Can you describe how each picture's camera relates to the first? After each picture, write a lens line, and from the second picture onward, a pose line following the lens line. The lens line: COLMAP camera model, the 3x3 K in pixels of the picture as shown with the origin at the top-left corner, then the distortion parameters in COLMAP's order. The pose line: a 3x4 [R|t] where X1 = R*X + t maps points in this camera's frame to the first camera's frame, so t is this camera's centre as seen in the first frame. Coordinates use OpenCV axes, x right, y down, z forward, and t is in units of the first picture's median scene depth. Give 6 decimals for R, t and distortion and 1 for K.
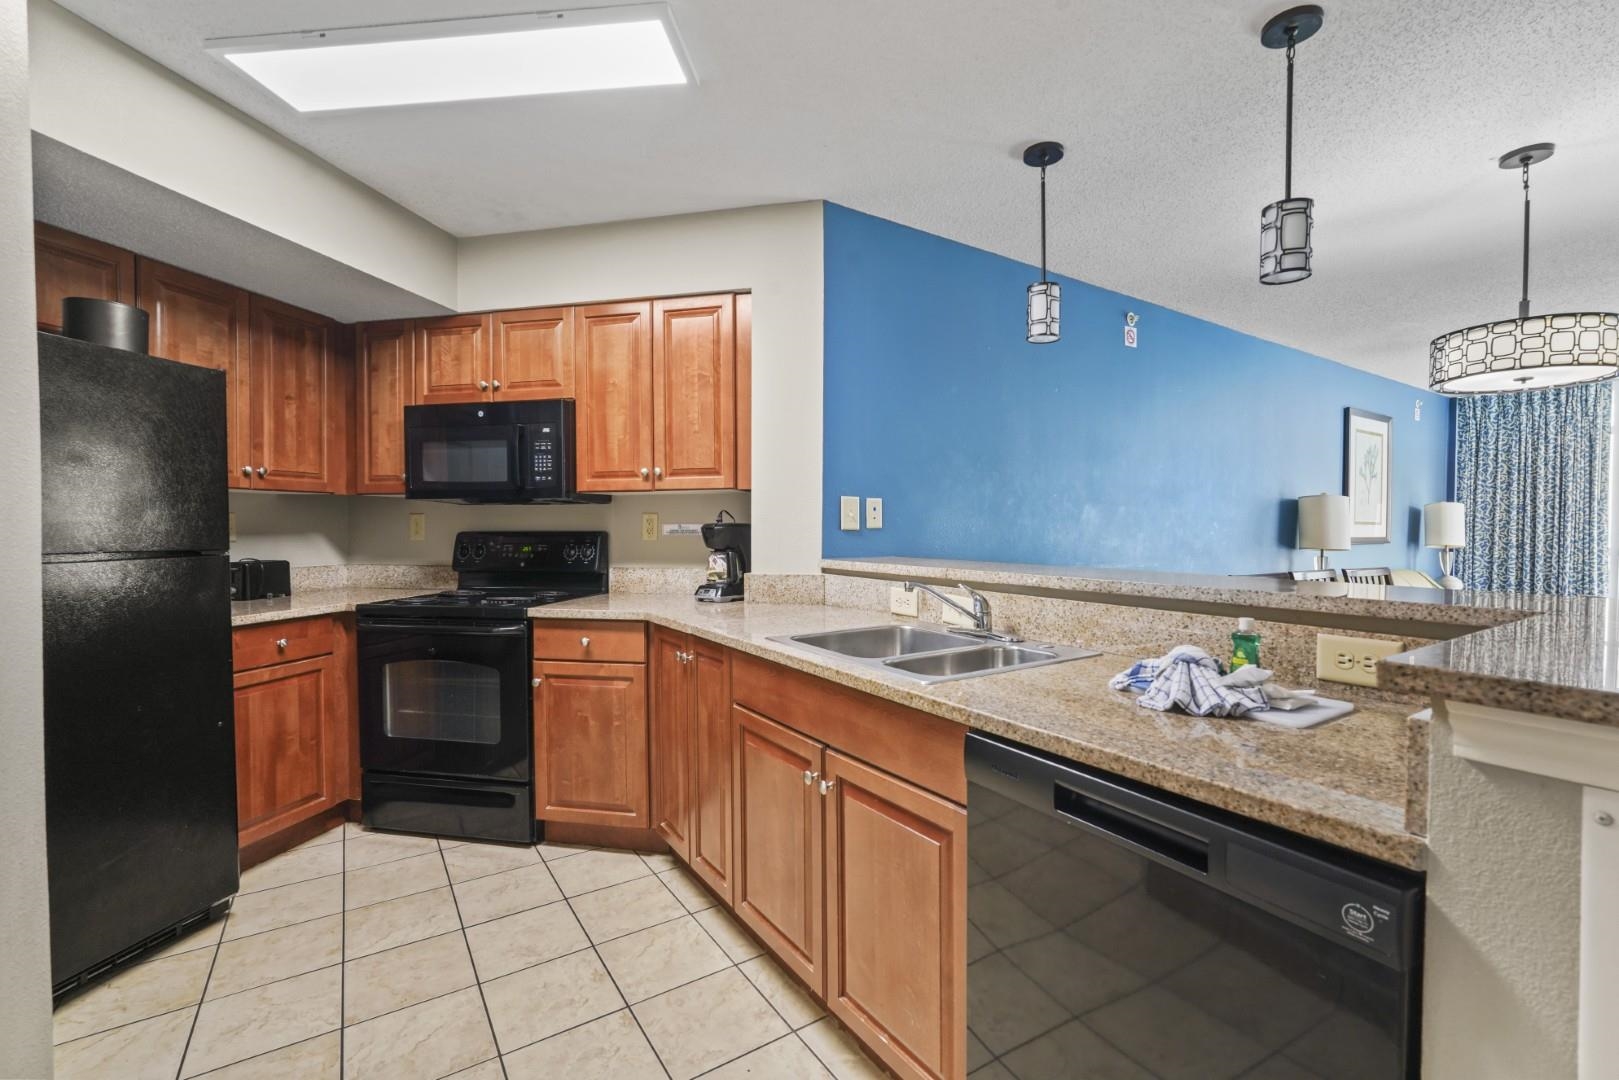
lens RADIAL K [[717.3, 0, 803.8], [0, 717.3, 533.9], [0, 0, 1]] dist [-0.000934, -0.000044]
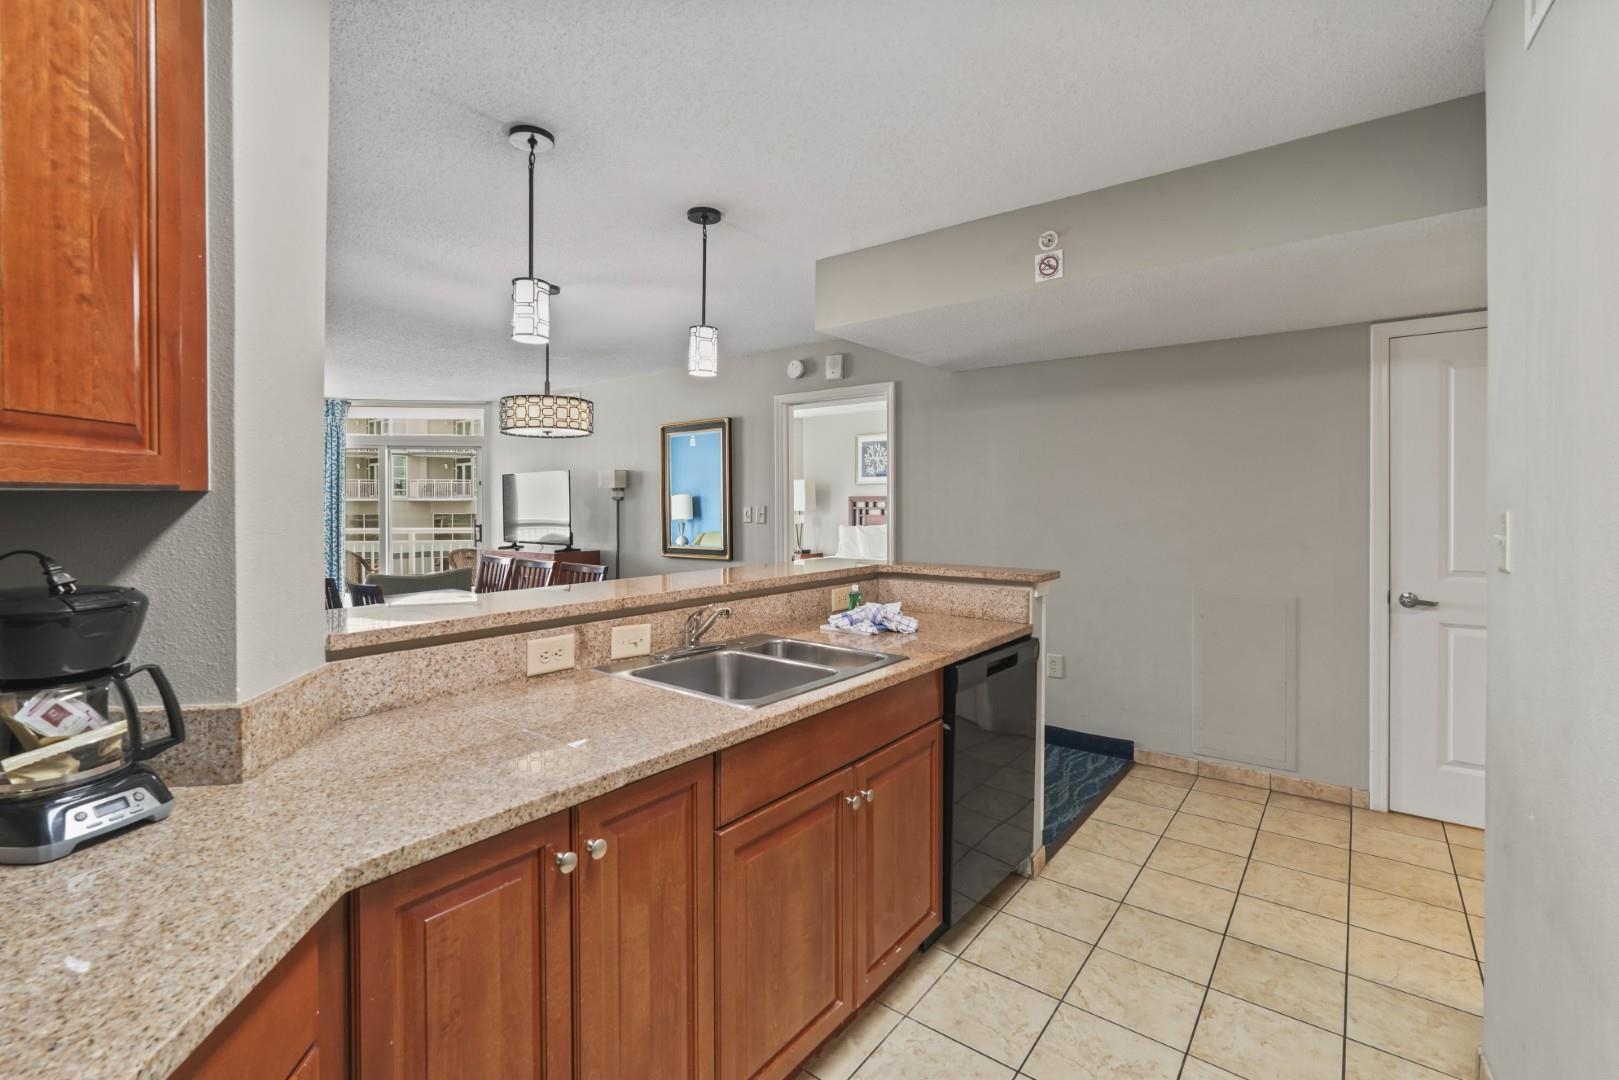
lens RADIAL K [[719.7, 0, 810.1], [0, 719.7, 510.2], [0, 0, 1]] dist [-0.015137, 0.000369]
pose [[-0.329424, -0.005066, 0.944168, -0.548029], [0.020004, 0.999724, 0.012344, -0.050168], [-0.943970, 0.022953, -0.329232, 0.823819]]
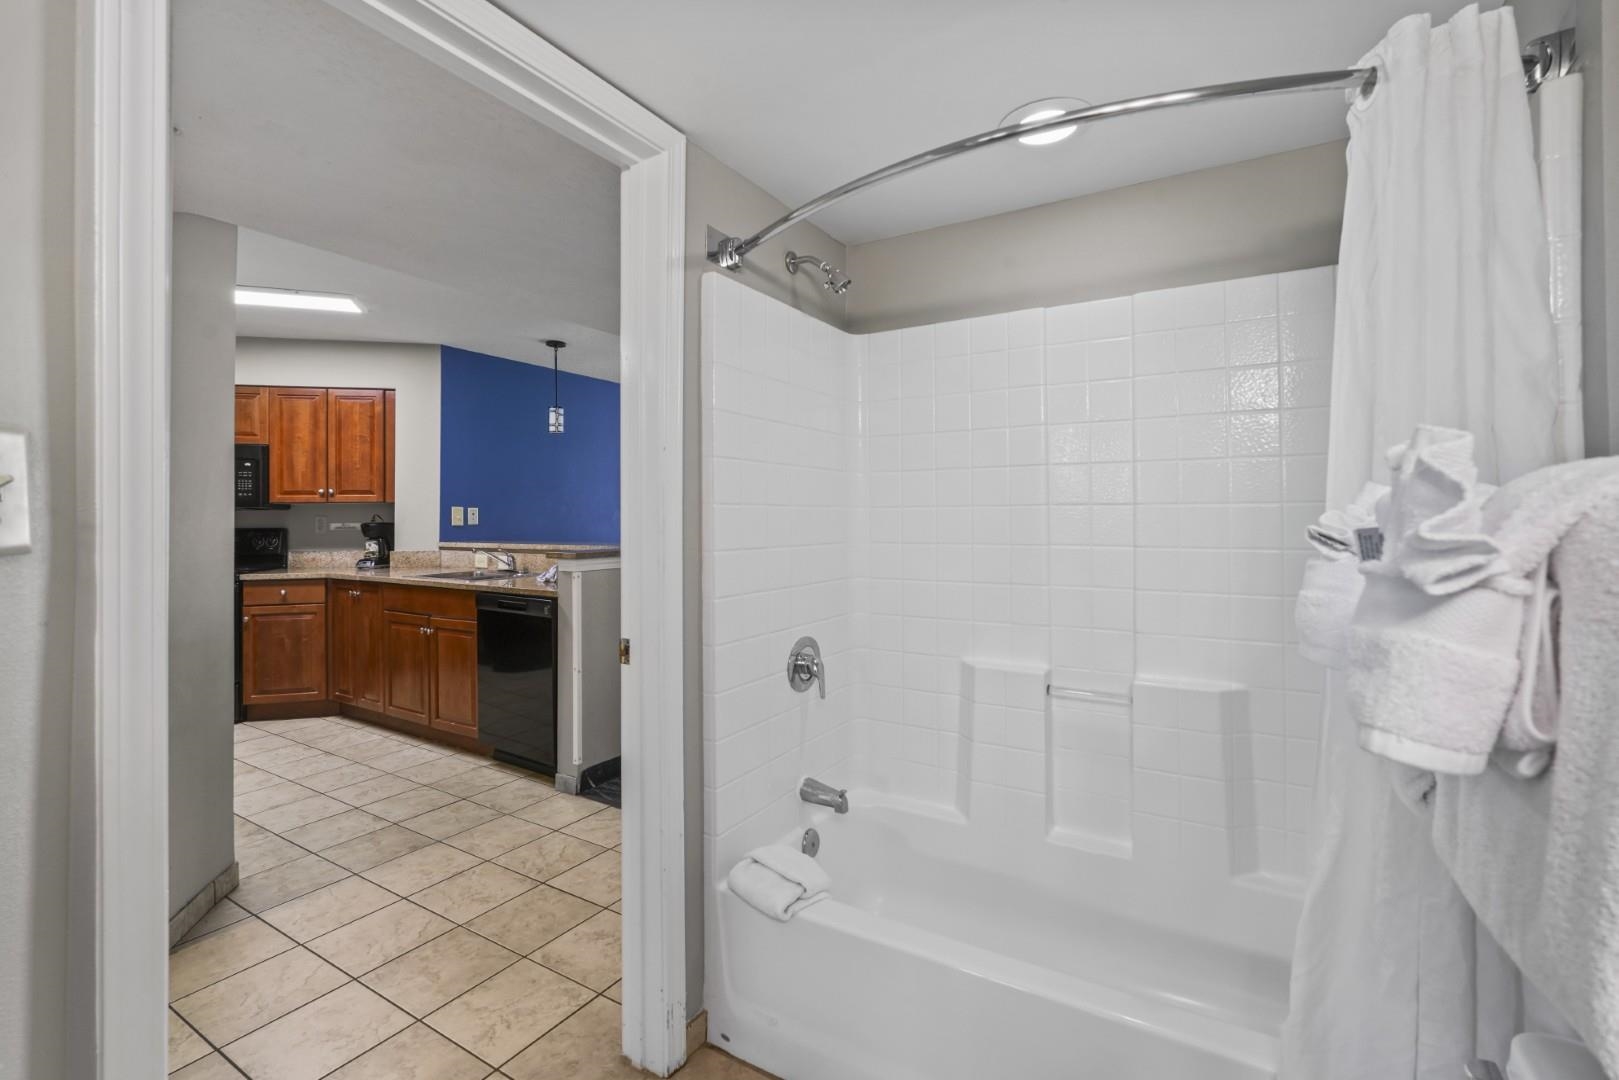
lens RADIAL K [[719.7, 0, 810.1], [0, 719.7, 510.2], [0, 0, 1]] dist [-0.015137, 0.000369]
pose [[0.900103, 0.001358, 0.435675, 0.076882], [0.009941, 0.999671, -0.023652, 0.006832], [-0.435563, 0.025620, 0.899793, -0.999607]]
